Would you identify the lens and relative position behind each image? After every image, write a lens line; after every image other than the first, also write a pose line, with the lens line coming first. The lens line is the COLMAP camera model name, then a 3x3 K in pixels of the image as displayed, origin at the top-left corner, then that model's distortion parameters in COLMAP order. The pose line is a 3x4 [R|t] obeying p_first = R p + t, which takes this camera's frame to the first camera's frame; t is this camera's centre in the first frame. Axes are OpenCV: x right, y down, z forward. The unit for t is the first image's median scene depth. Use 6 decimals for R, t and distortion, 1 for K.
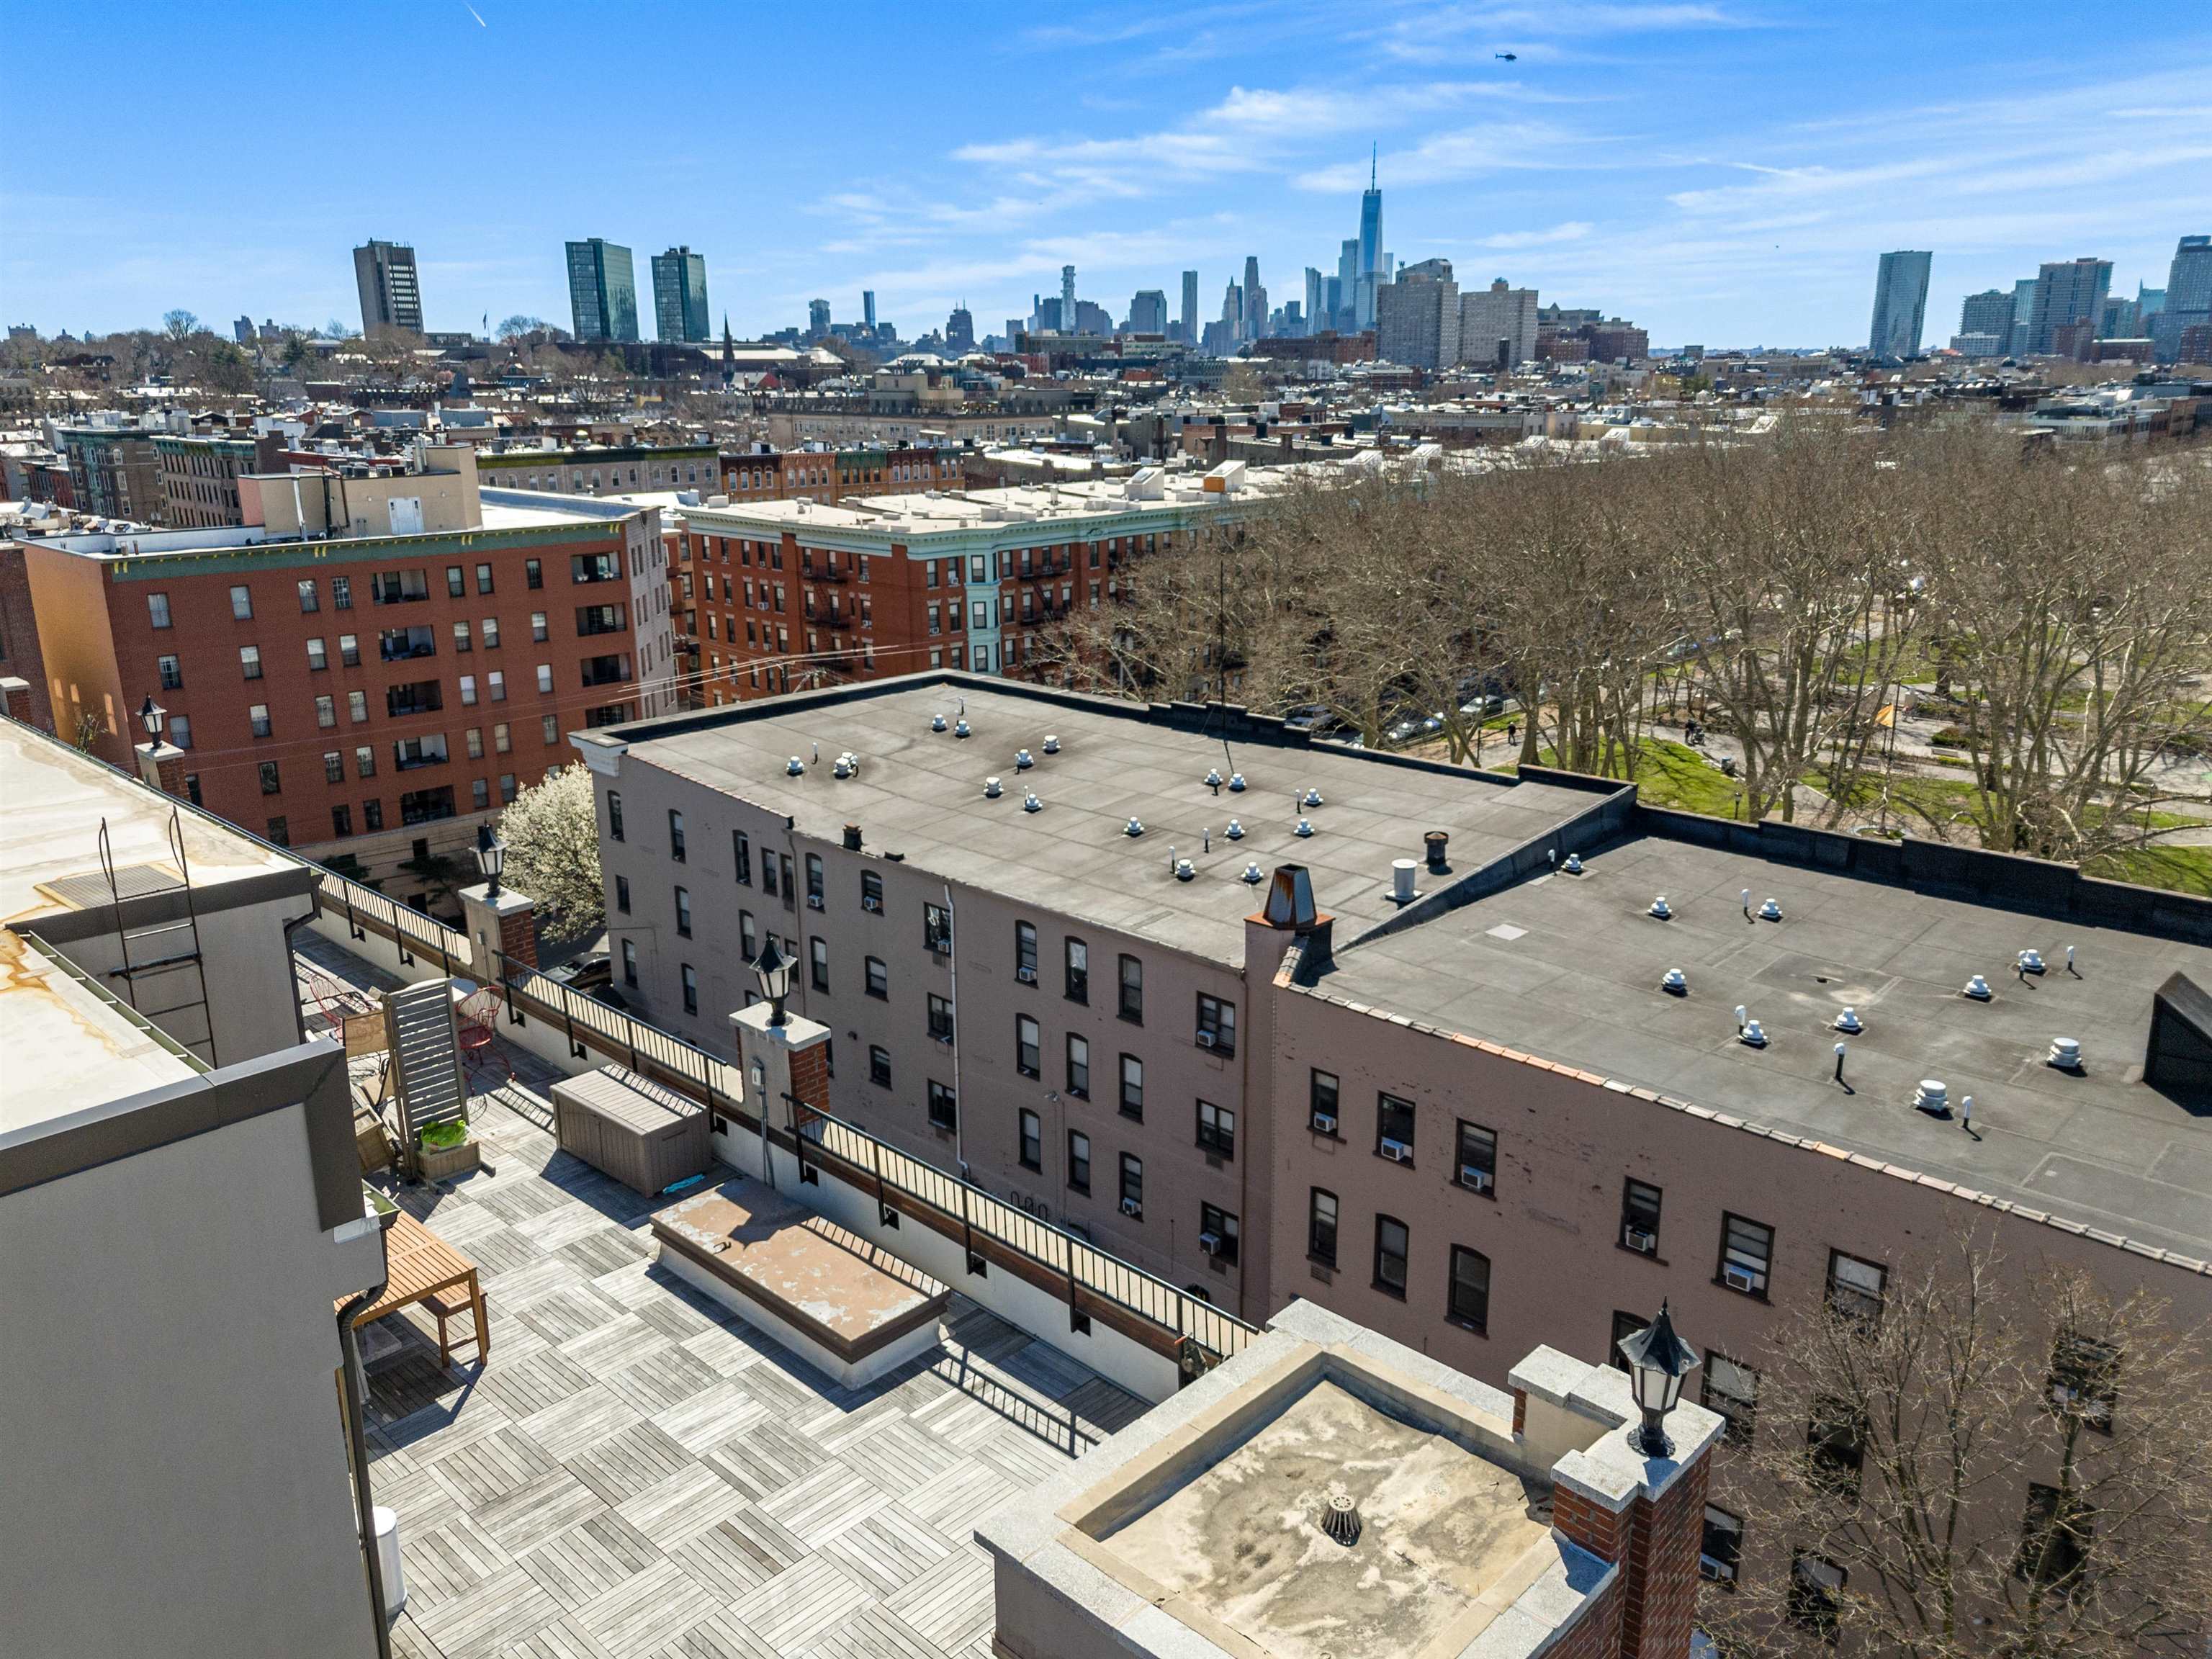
lens RADIAL K [[1630.0, 0, 1094.9], [0, 1630.0, 827.3], [0, 0, 1]] dist [0.067889, -0.057632]
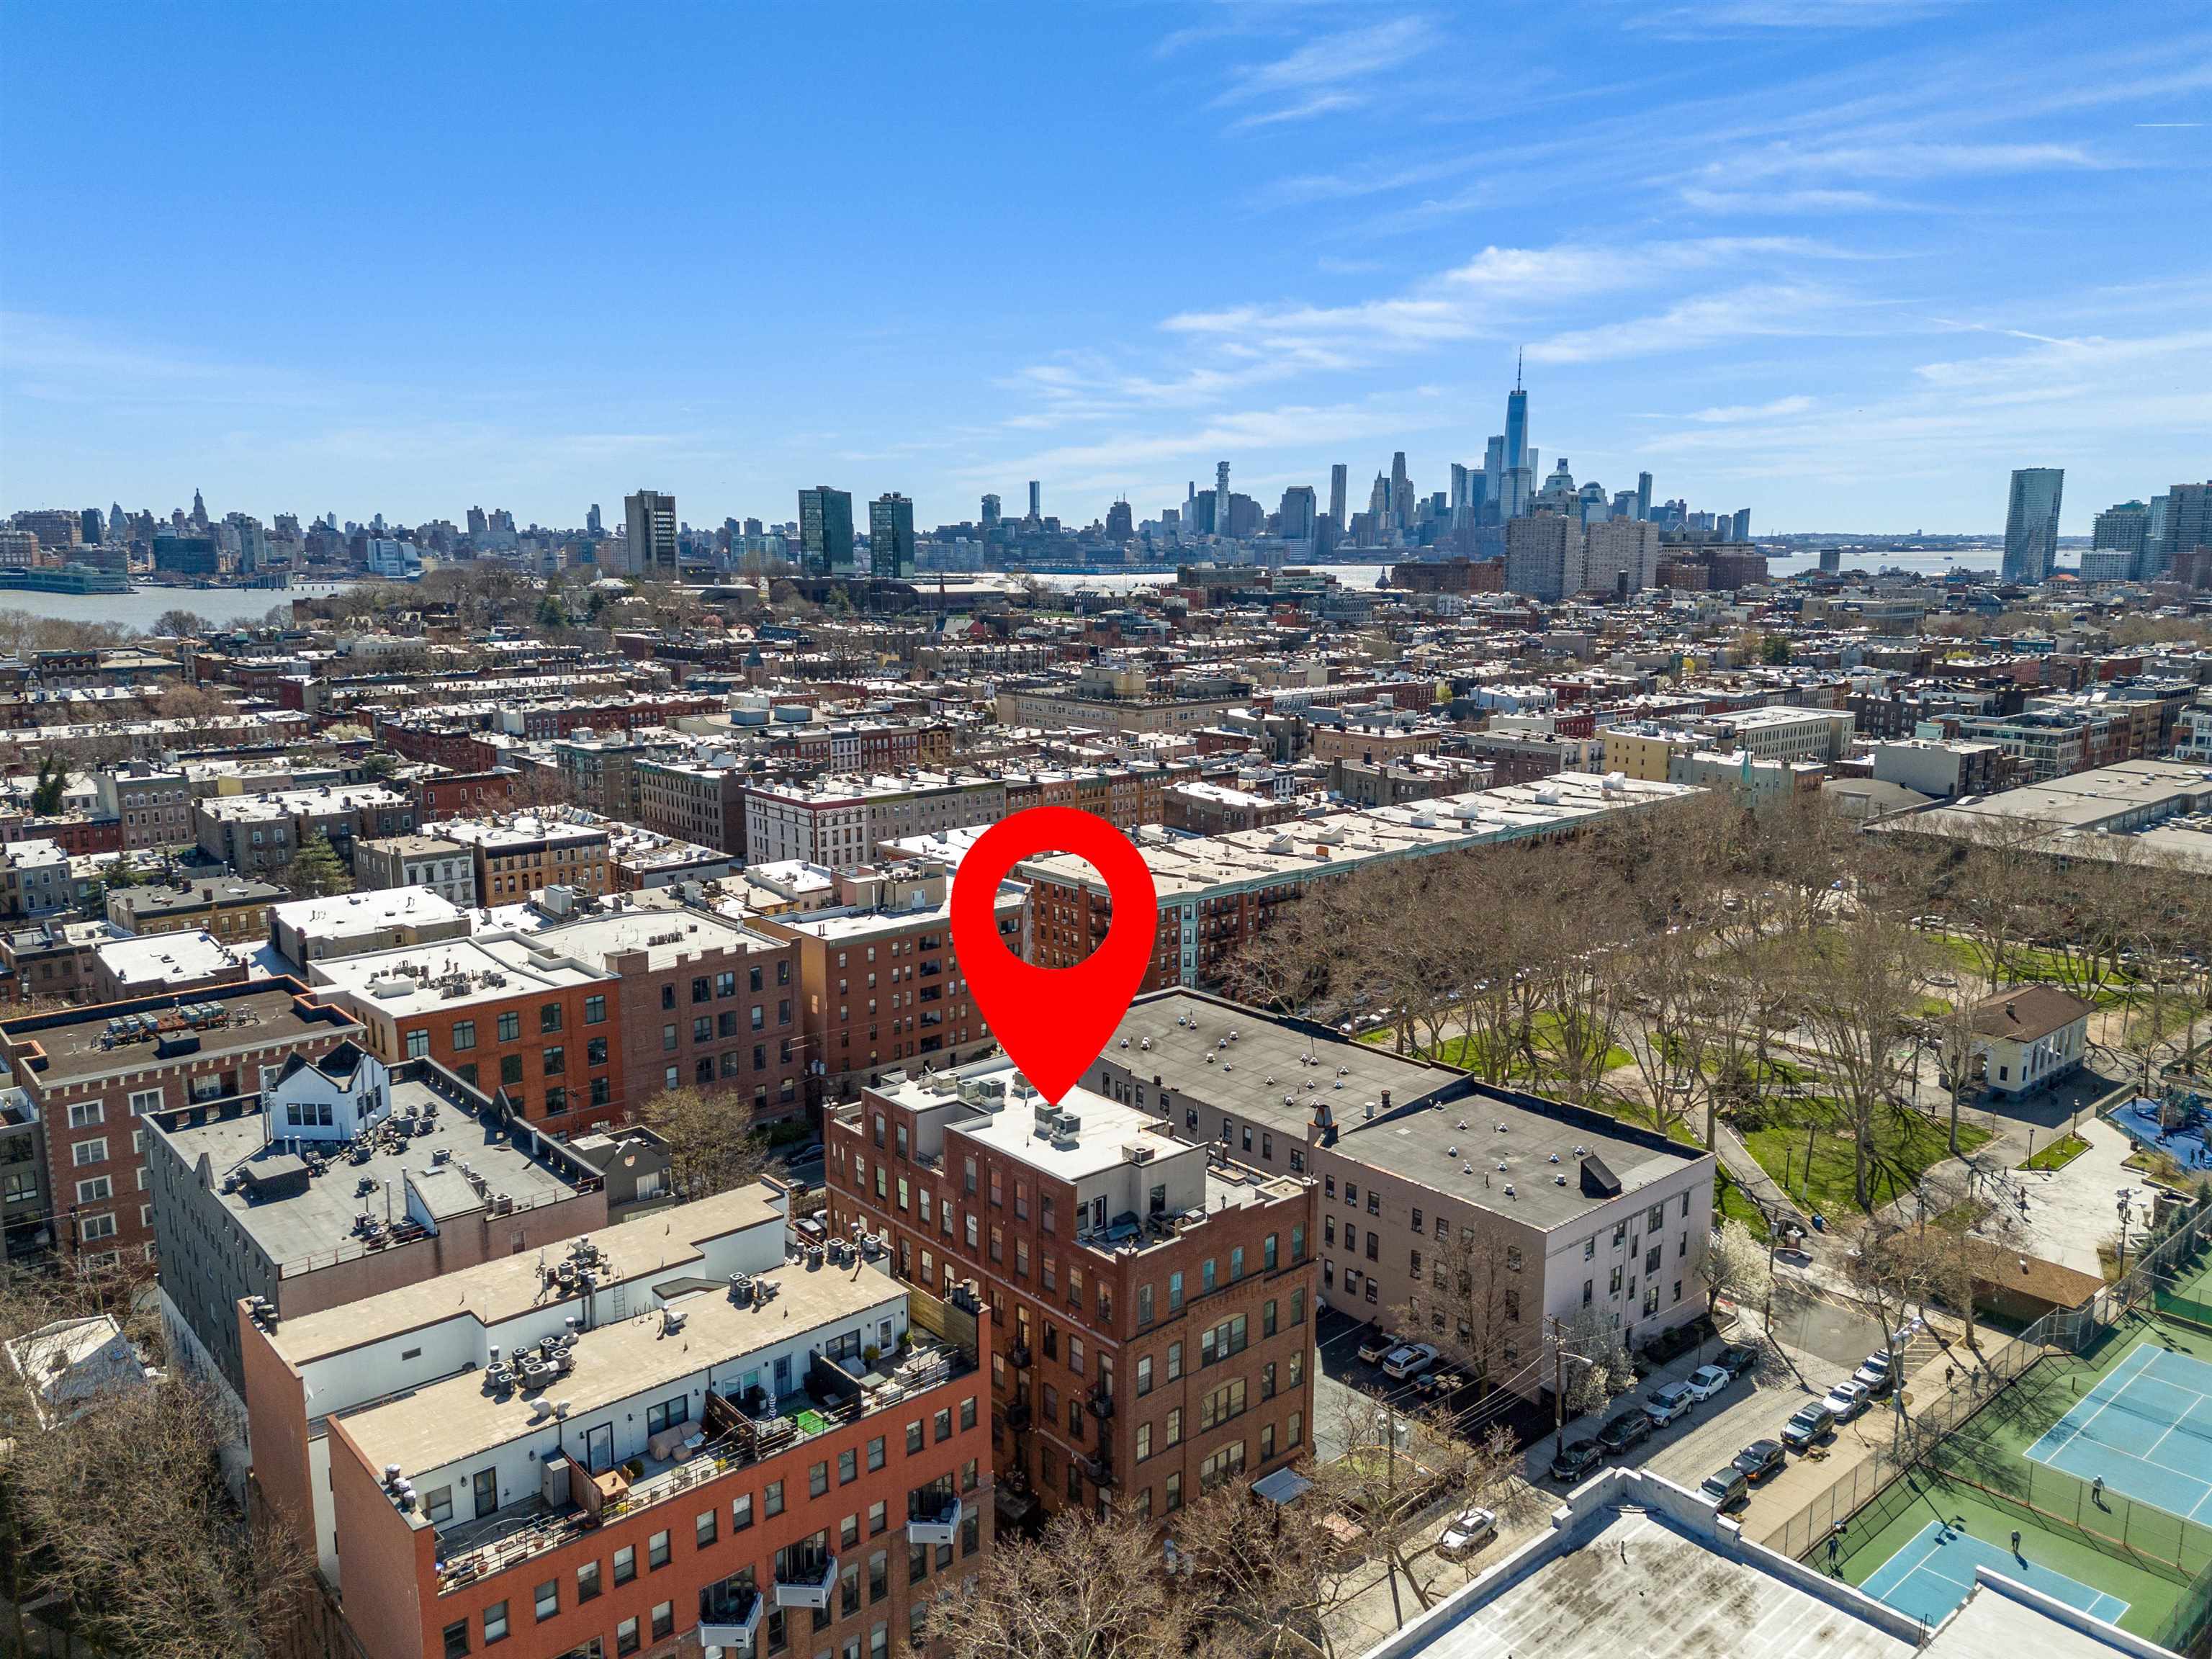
lens RADIAL K [[1630.0, 0, 1117.2], [0, 1630.0, 821.3], [0, 0, 1]] dist [0.067889, -0.057632]
pose [[0.996920, 0.028221, -0.073178, -0.003861], [-0.035580, 0.994221, -0.101286, -0.013865], [0.069897, 0.103578, 0.992162, -0.159320]]
